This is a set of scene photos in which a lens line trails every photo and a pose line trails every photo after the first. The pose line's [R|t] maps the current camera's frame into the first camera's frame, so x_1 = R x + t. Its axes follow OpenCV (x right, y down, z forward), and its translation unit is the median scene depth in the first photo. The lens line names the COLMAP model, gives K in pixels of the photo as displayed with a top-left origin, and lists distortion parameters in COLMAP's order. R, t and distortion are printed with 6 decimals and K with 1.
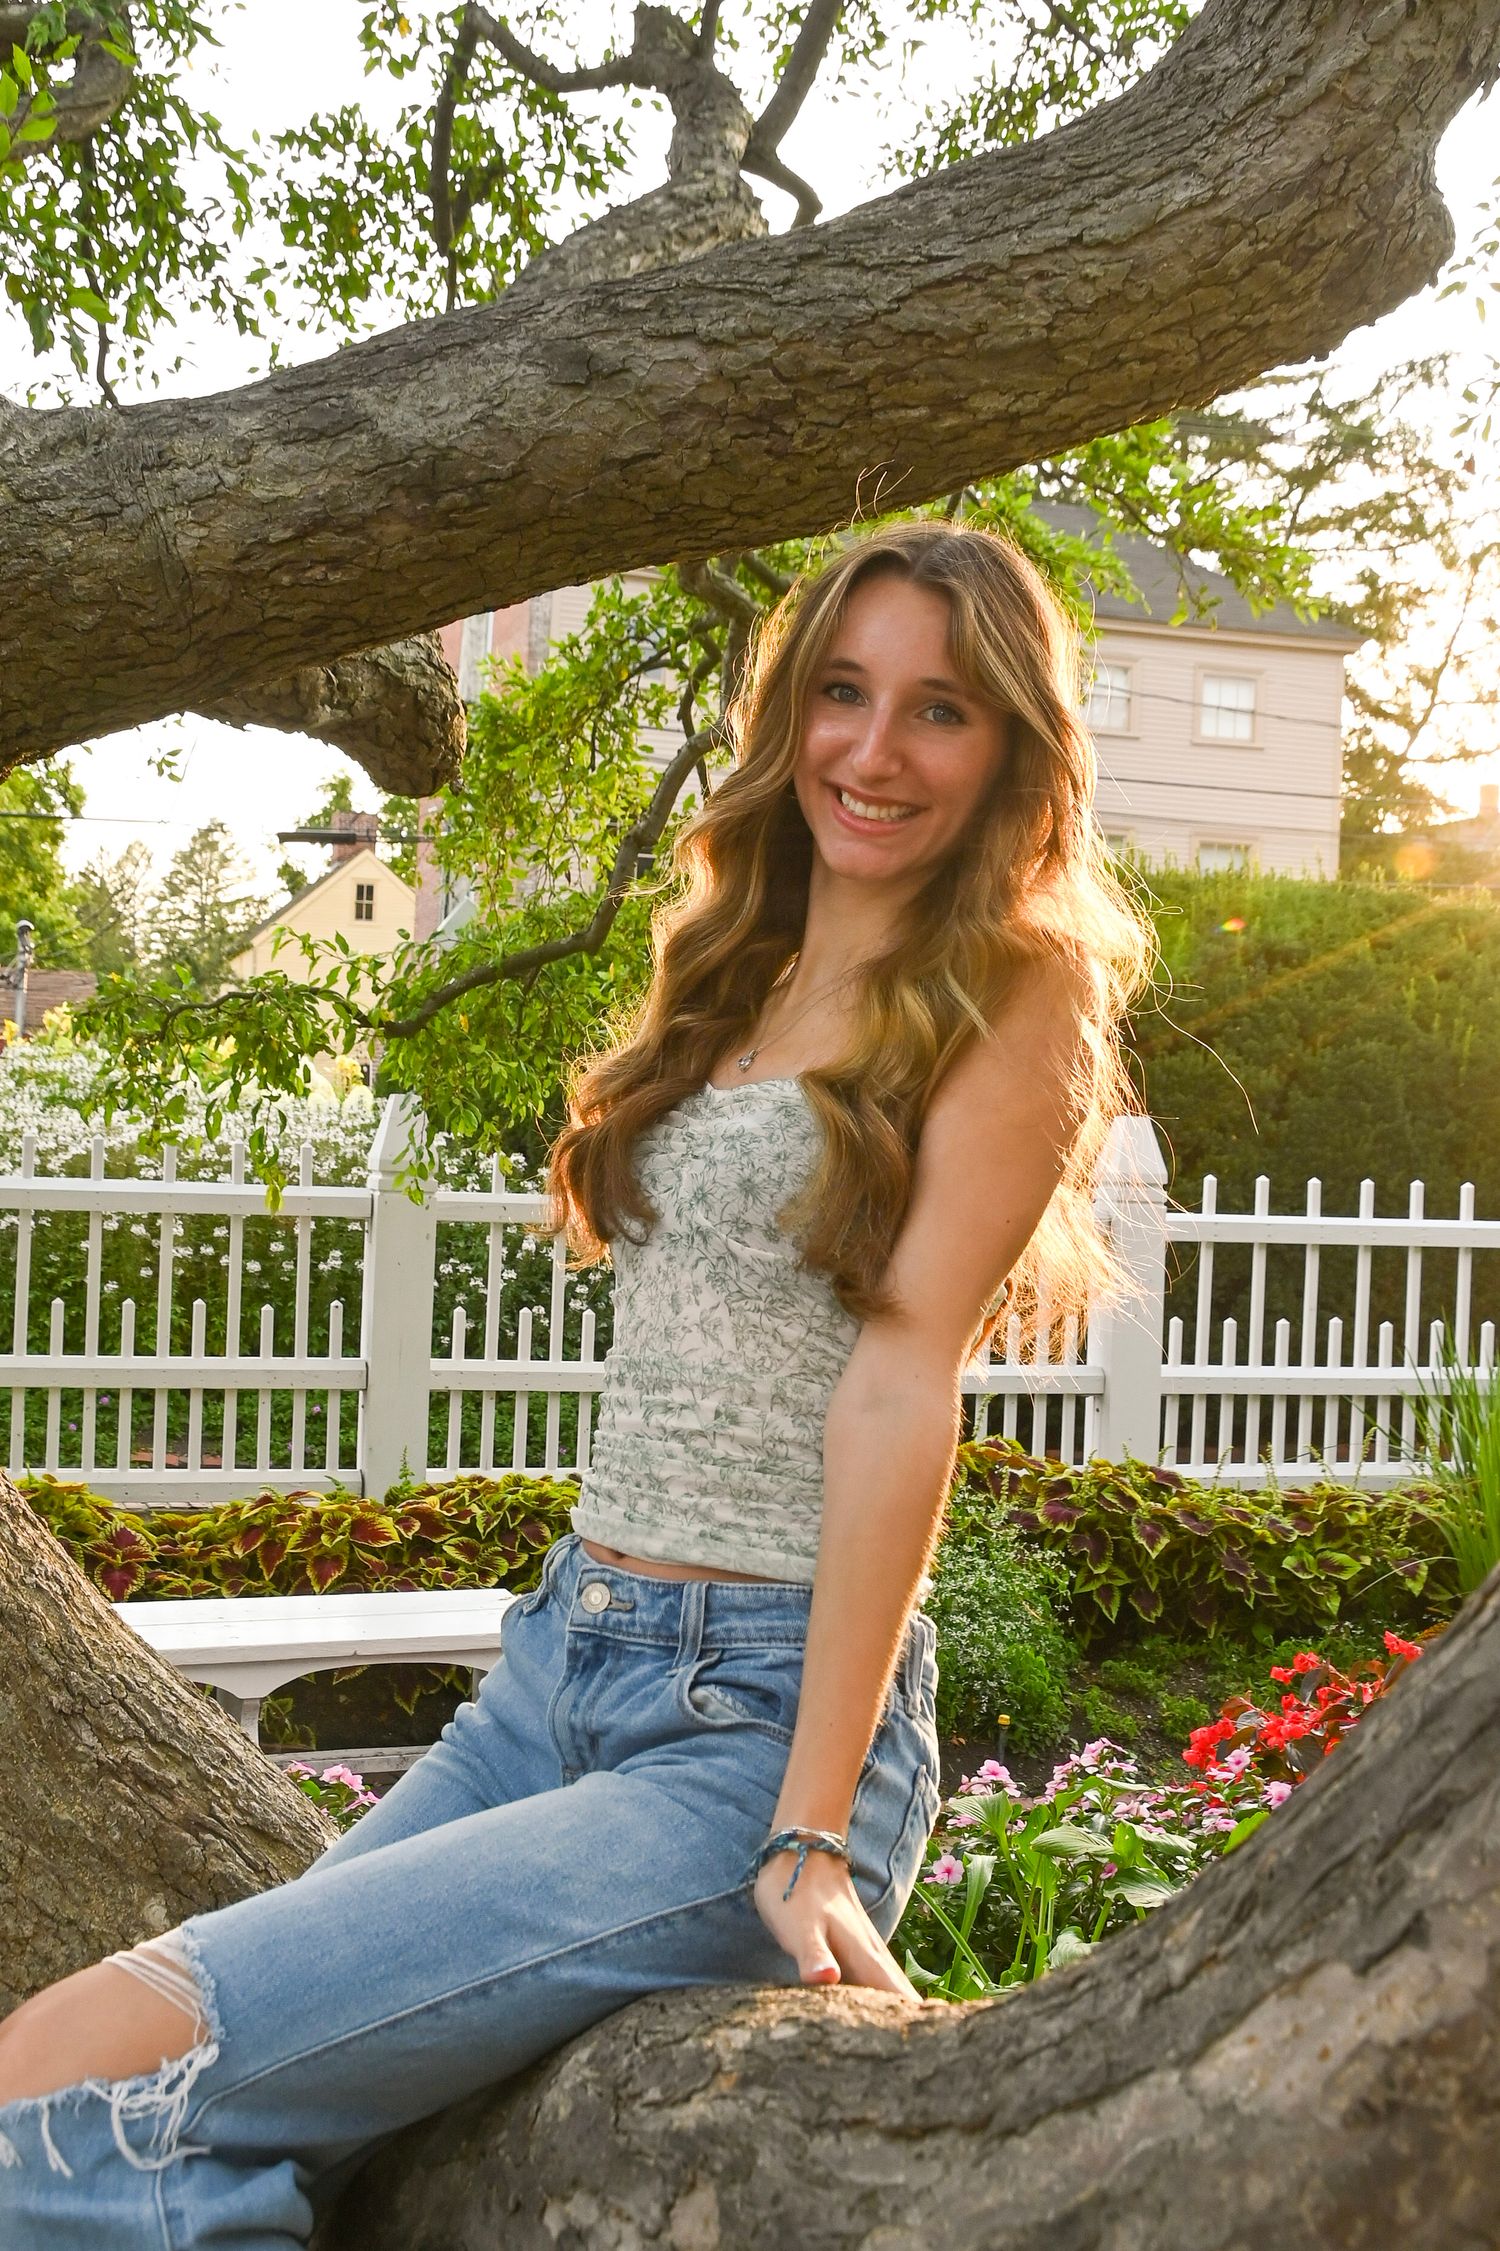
lens RADIAL K [[2459.1, 0, 752.9], [0, 2459.1, 1124.7], [0, 0, 1]] dist [-0.090720, 0.000000]
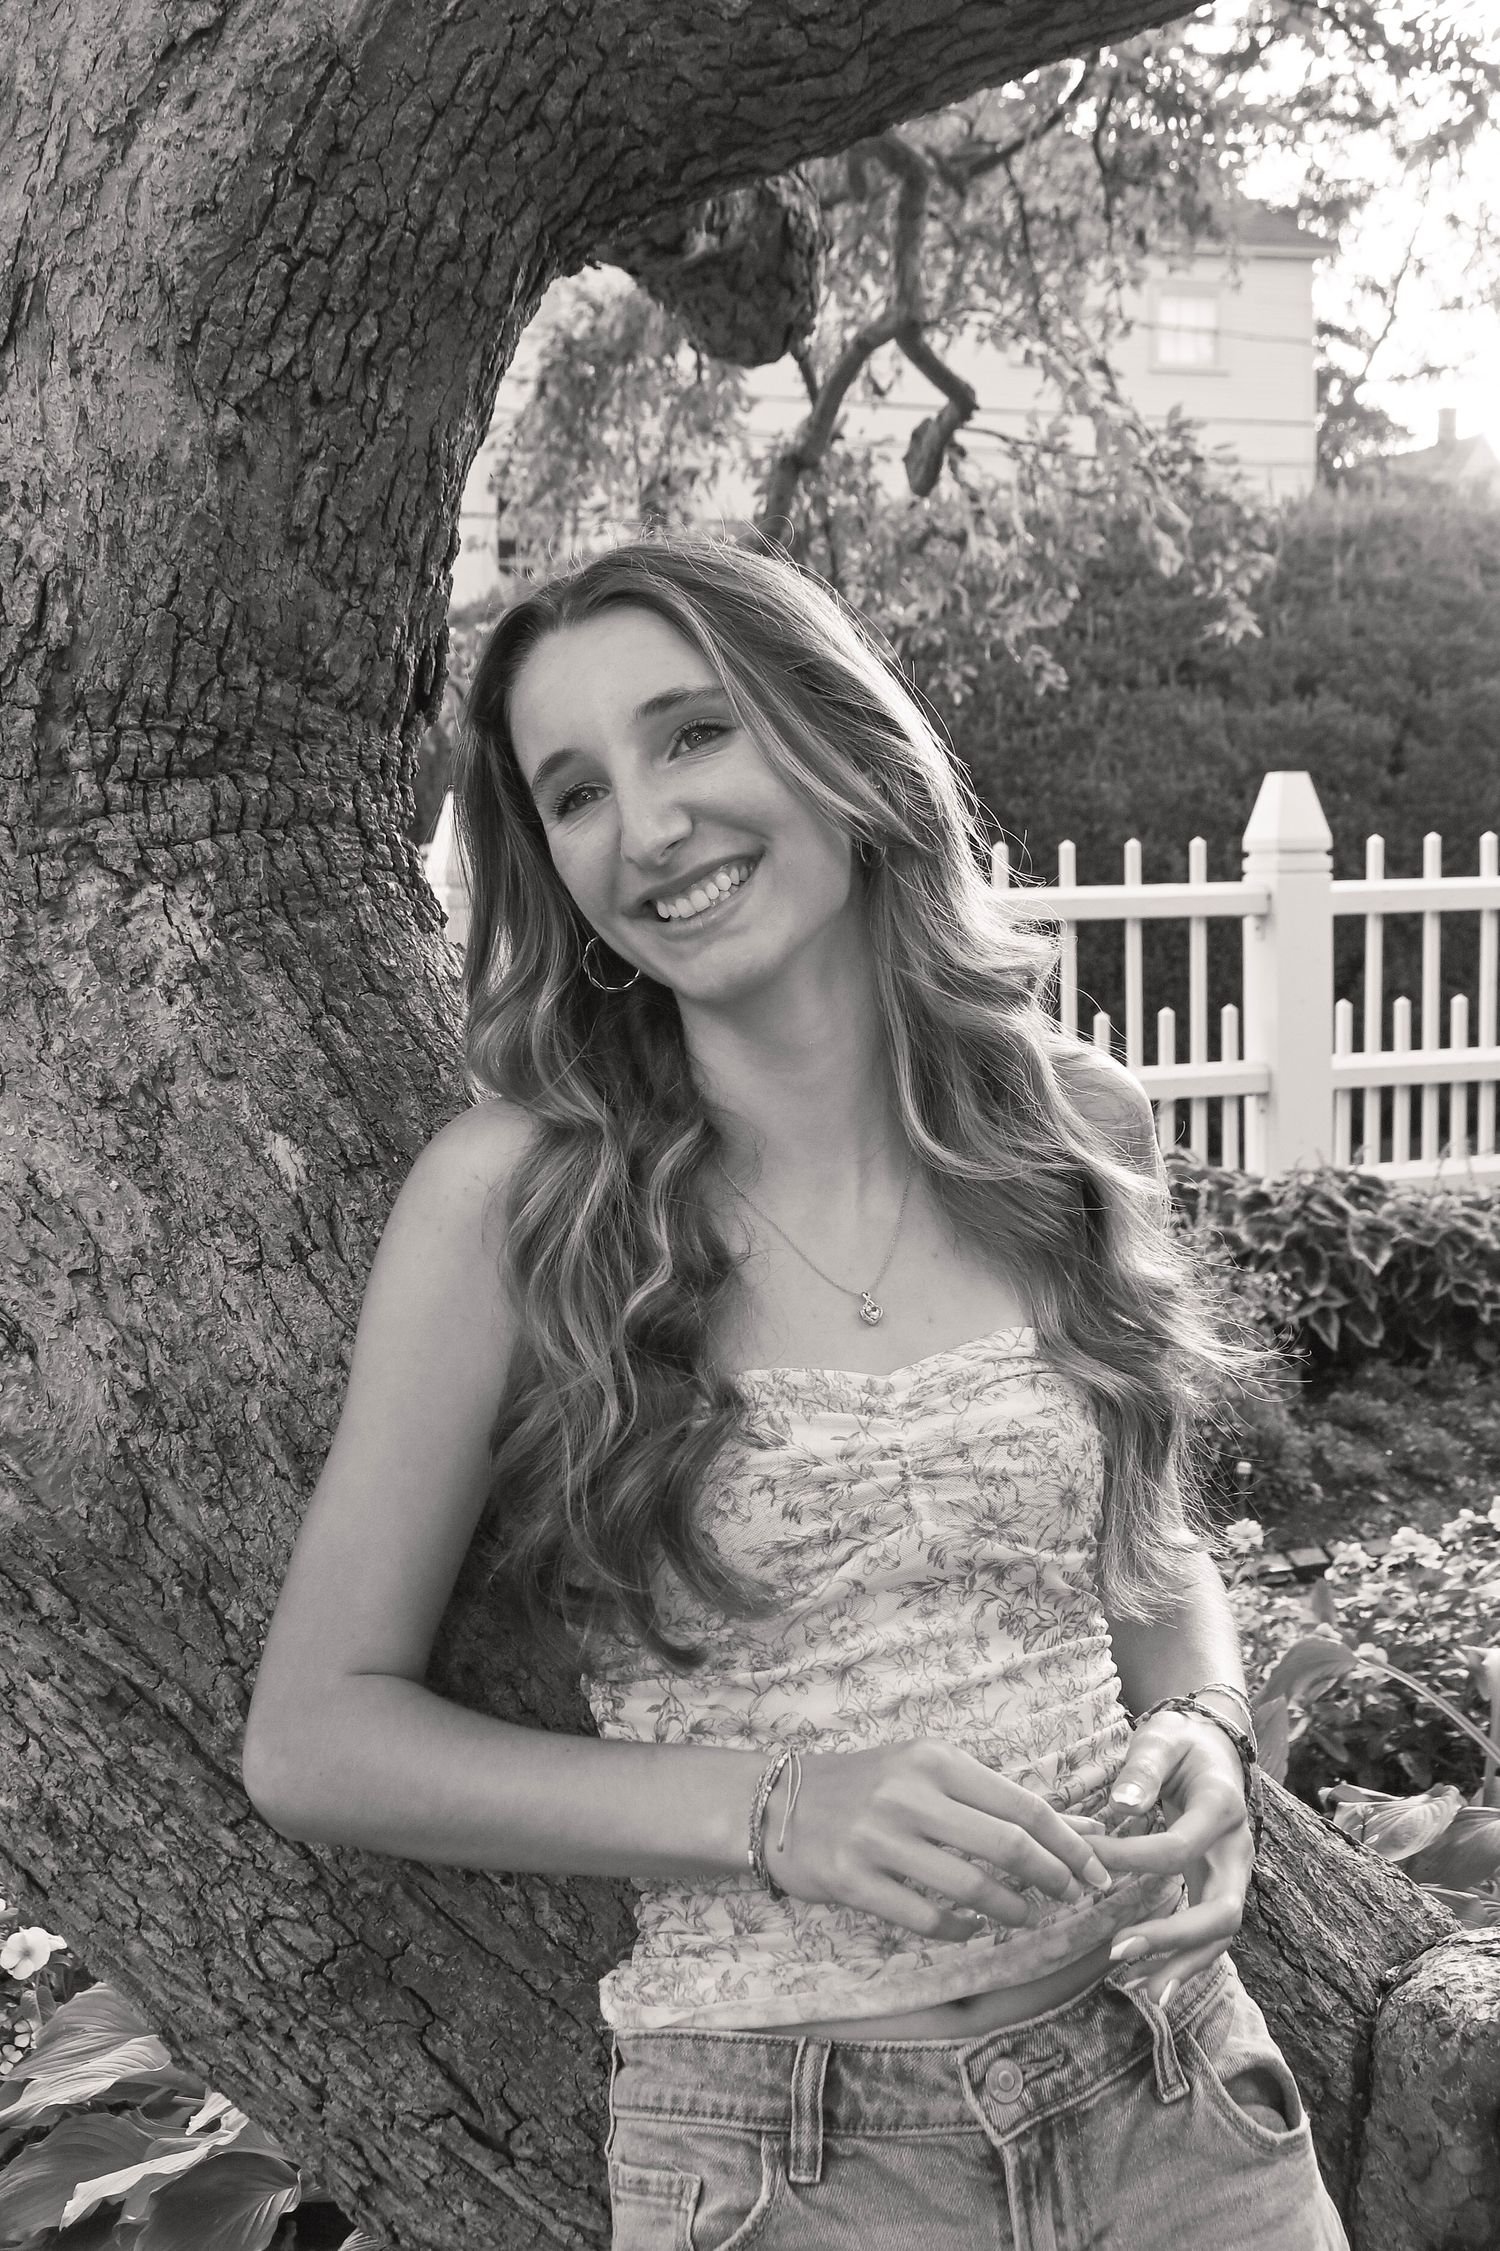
lens RADIAL K [[2615.9, 0, 749.9], [0, 2615.9, 1121.5], [0, 0, 1]] dist [-0.039965, 0.000000]
pose [[0.995060, -0.067683, 0.072632, -0.114877], [0.059462, 0.992159, 0.109928, 0.006230], [-0.079503, -0.105066, 0.991282, 0.088285]]
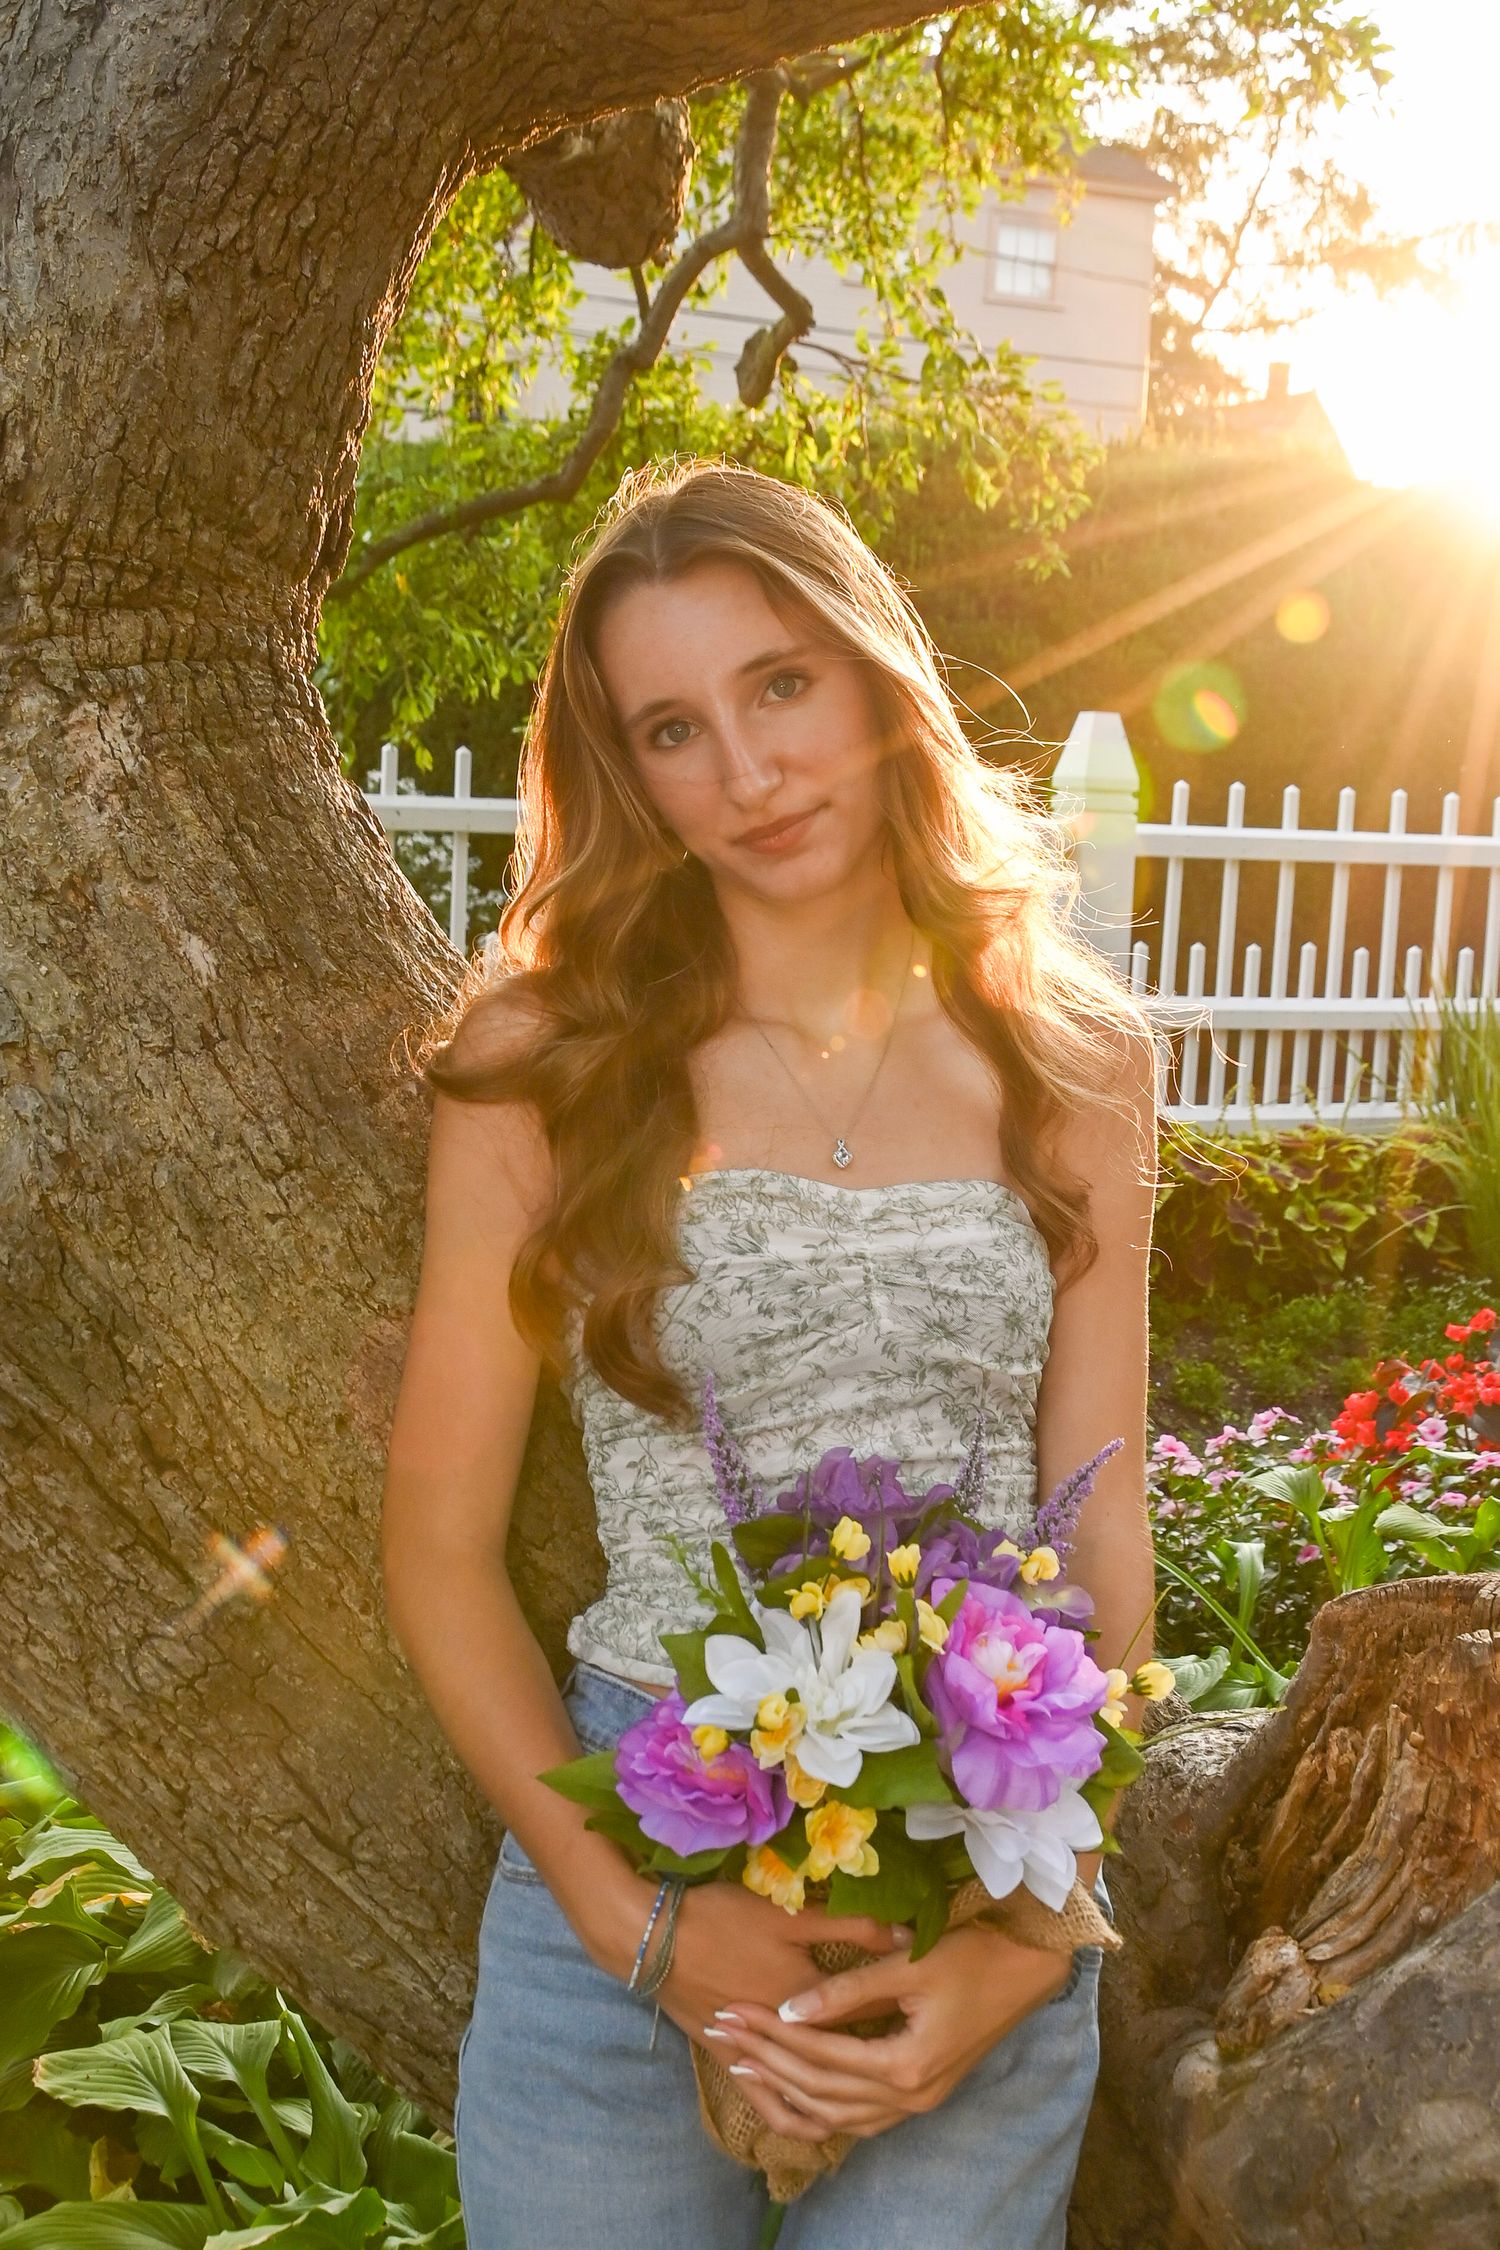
lens RADIAL K [[2722.1, 0, 753.1], [0, 2722.1, 1126.3], [0, 0, 1]] dist [-0.059903, 0.000000]
pose [[0.987584, -0.012811, 0.156571, -0.126026], [-0.008903, 0.990503, 0.137199, 0.011275], [-0.156841, -0.136890, 0.978091, 0.053362]]
